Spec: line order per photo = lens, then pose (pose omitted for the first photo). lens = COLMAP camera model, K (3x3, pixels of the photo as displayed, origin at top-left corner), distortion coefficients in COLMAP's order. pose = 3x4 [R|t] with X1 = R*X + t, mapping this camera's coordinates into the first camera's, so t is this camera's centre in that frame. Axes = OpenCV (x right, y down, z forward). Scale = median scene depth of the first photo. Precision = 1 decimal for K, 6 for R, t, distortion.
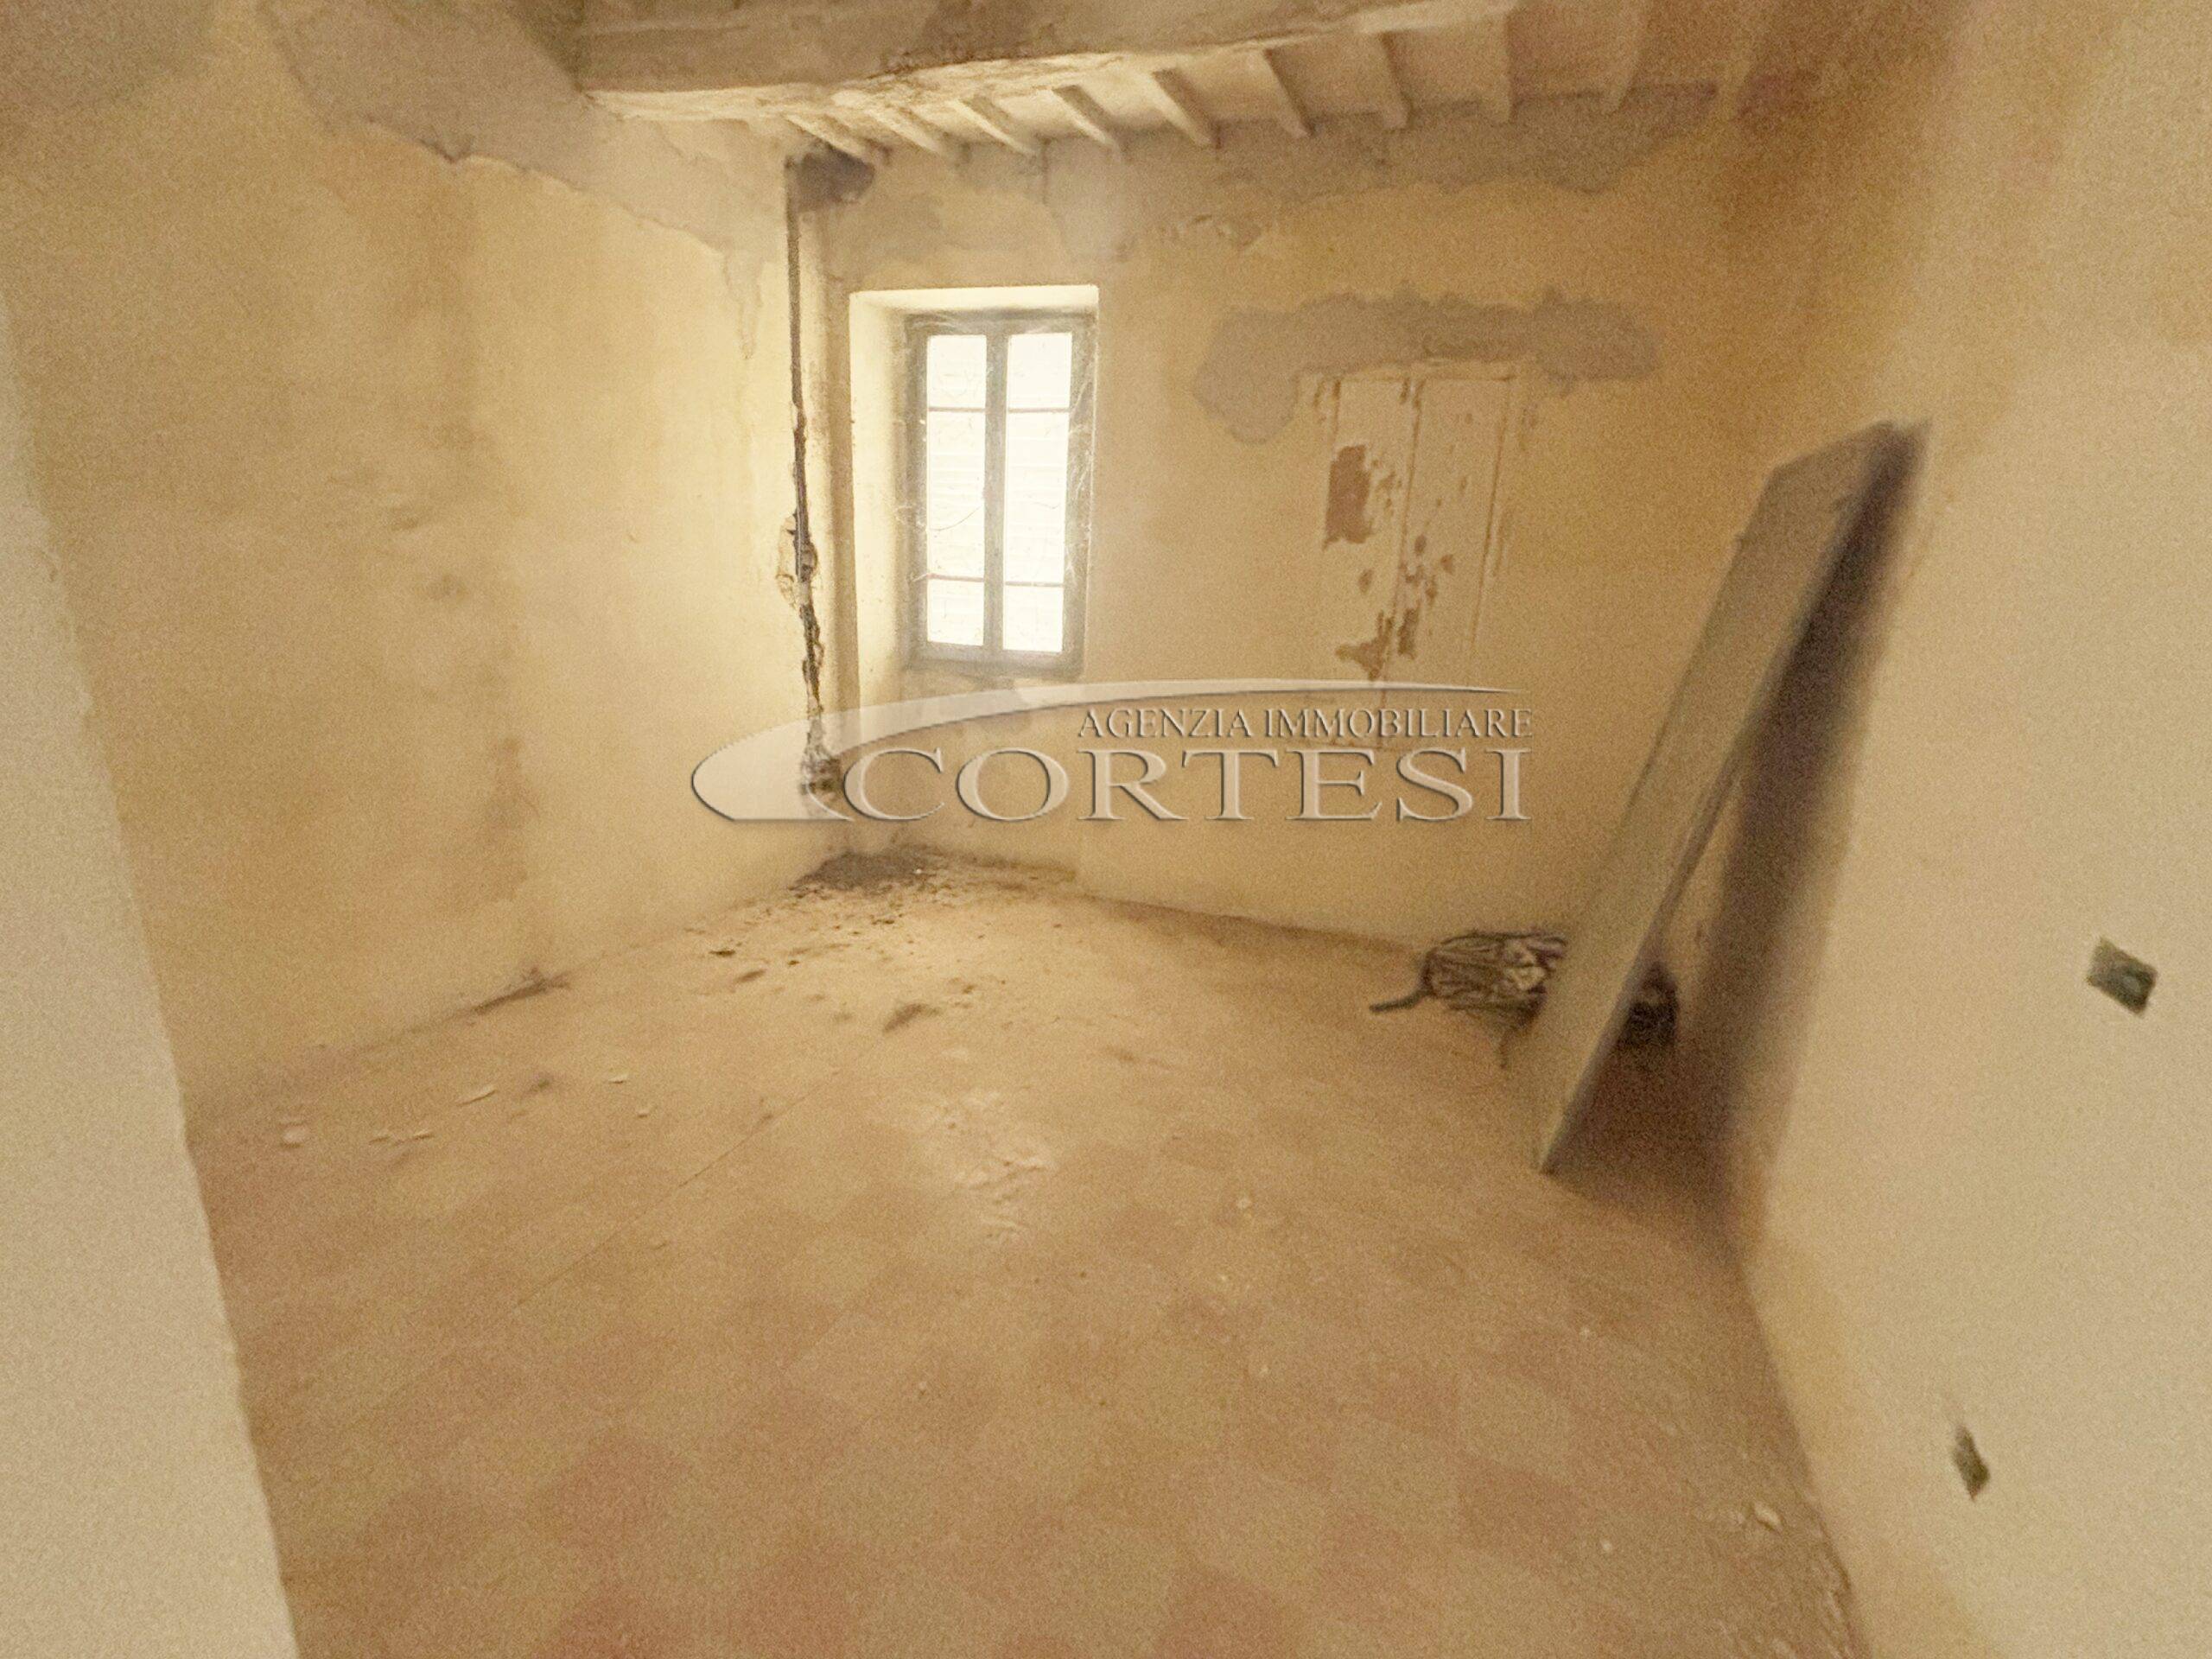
lens RADIAL K [[935.3, 0, 1103.0], [0, 935.3, 831.8], [0, 0, 1]] dist [-0.001272, 0.000517]
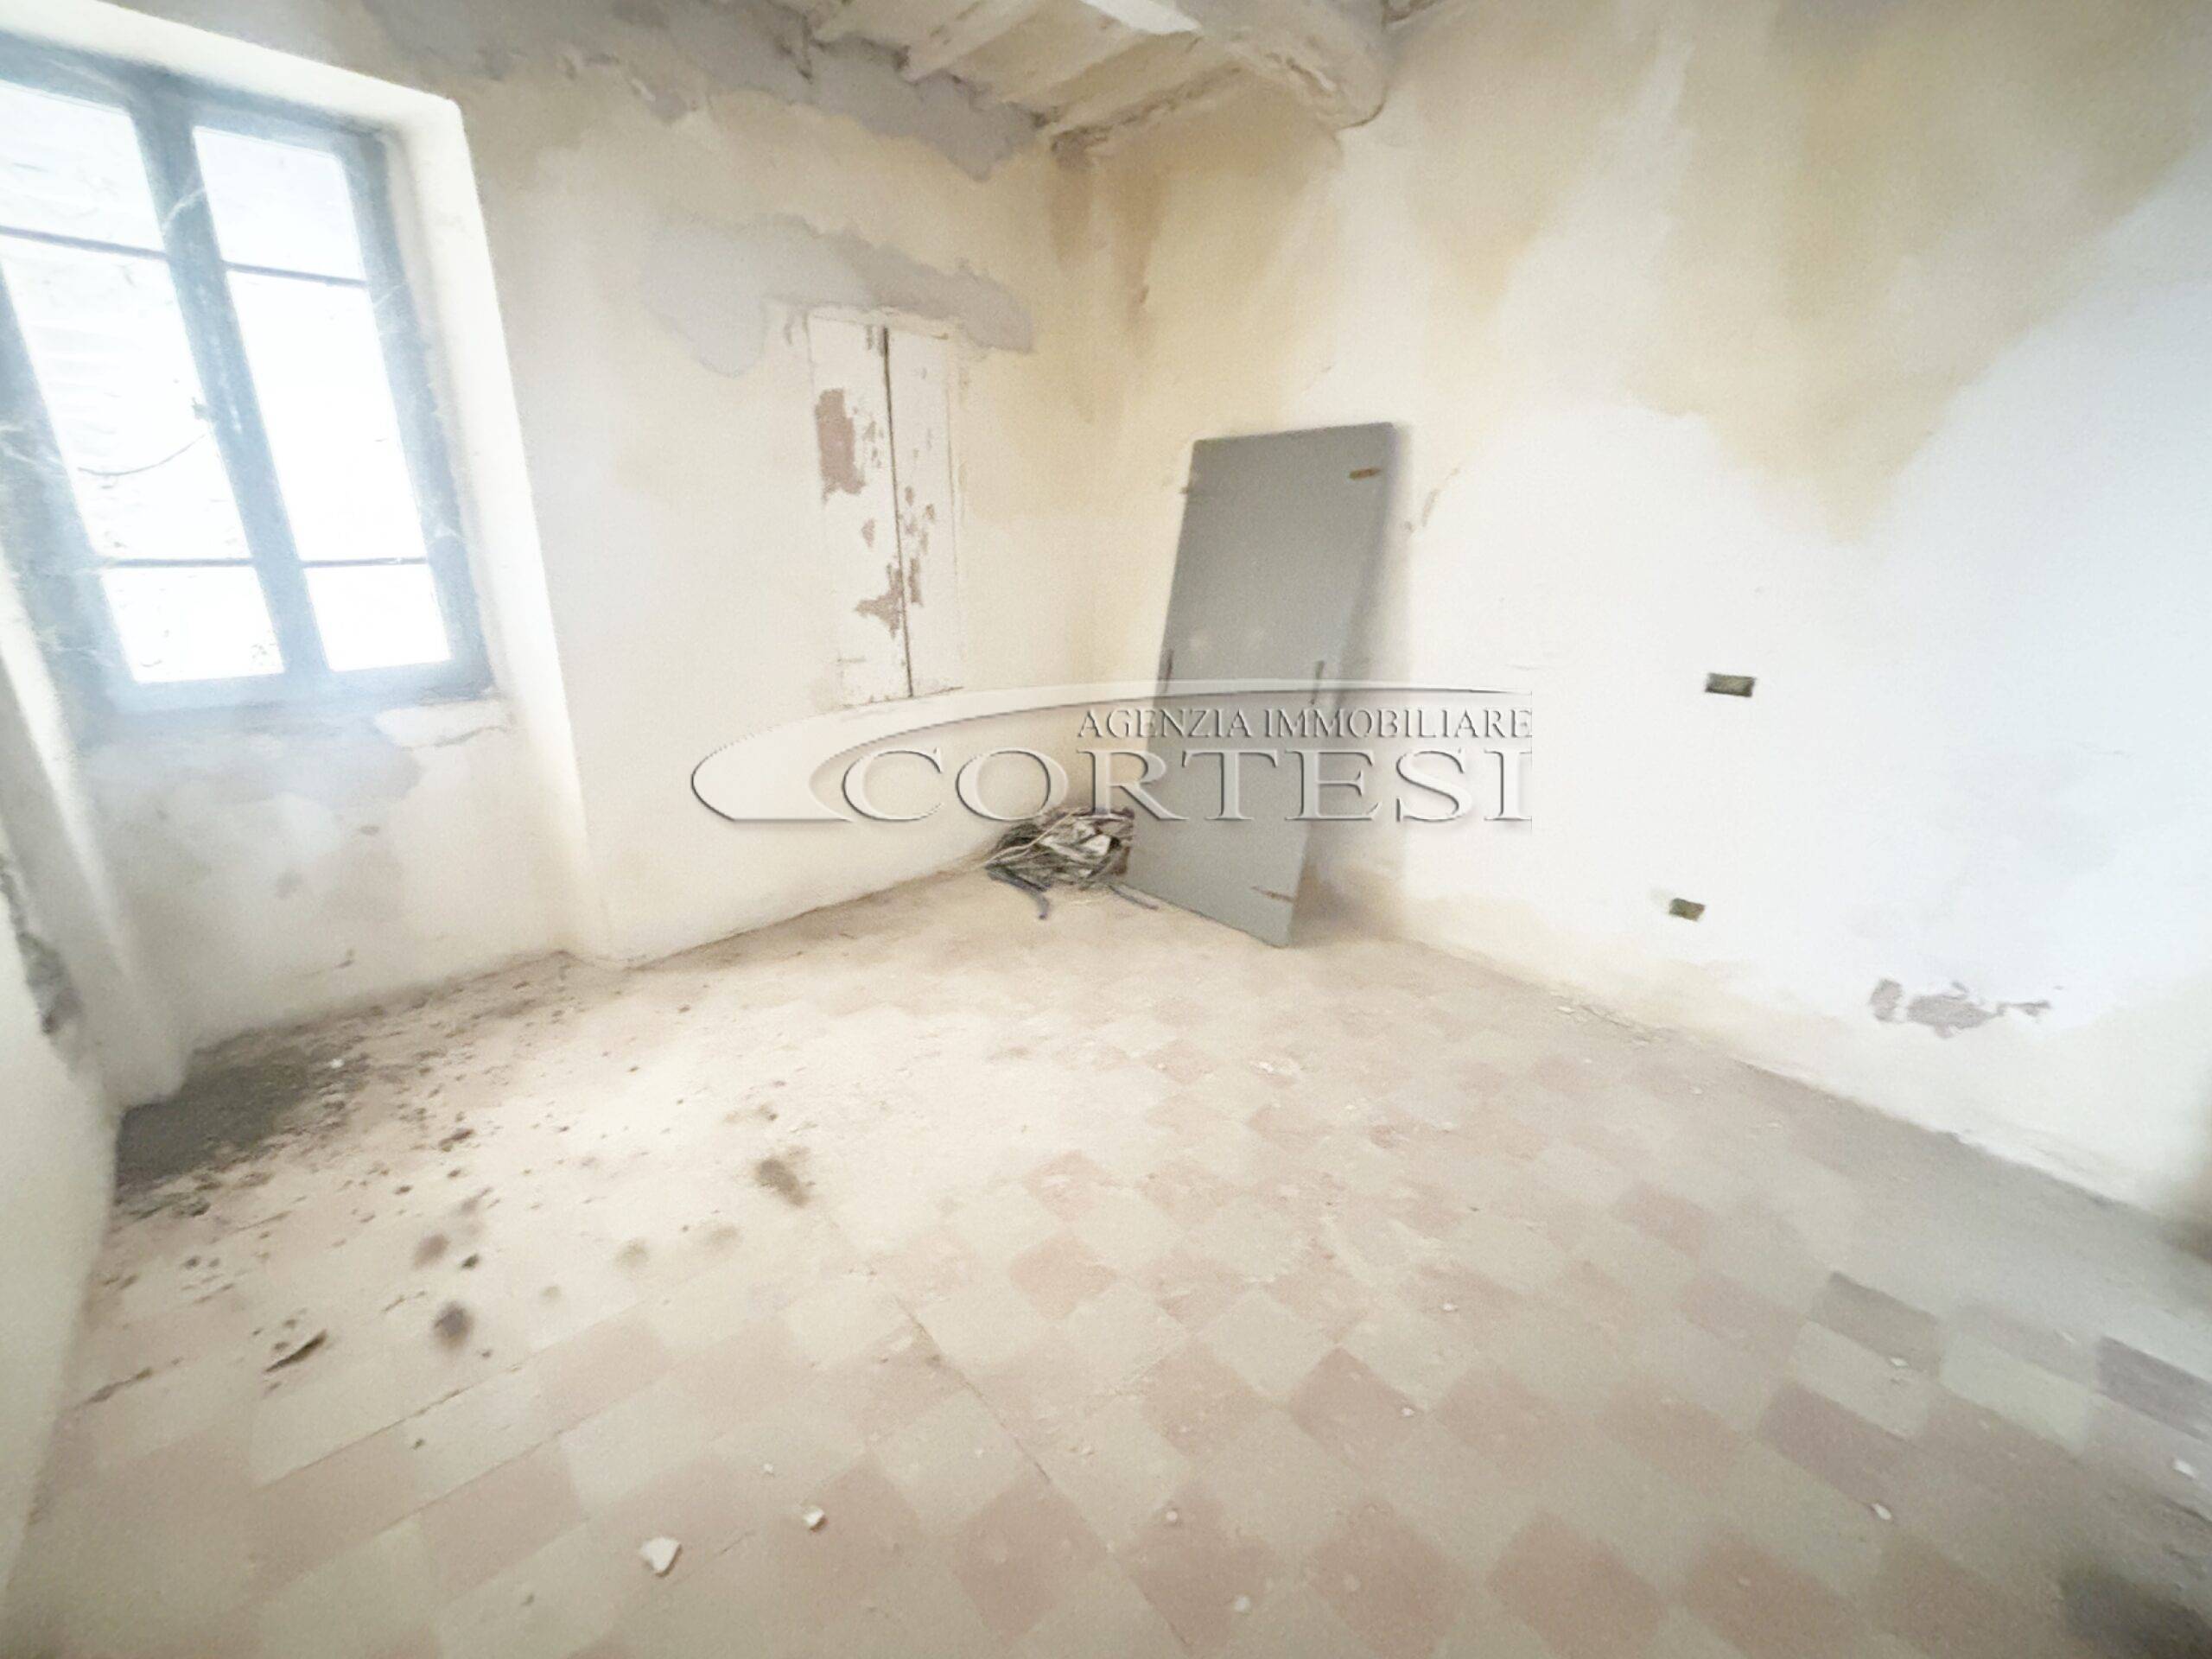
lens RADIAL K [[893.0, 0, 1093.5], [0, 893.0, 831.8], [0, 0, 1]] dist [-0.003456, -0.000401]
pose [[0.463068, -0.328601, 0.823158, -0.494966], [0.257700, 0.938528, 0.229687, -0.129491], [-0.848033, 0.105767, 0.519282, 0.348295]]
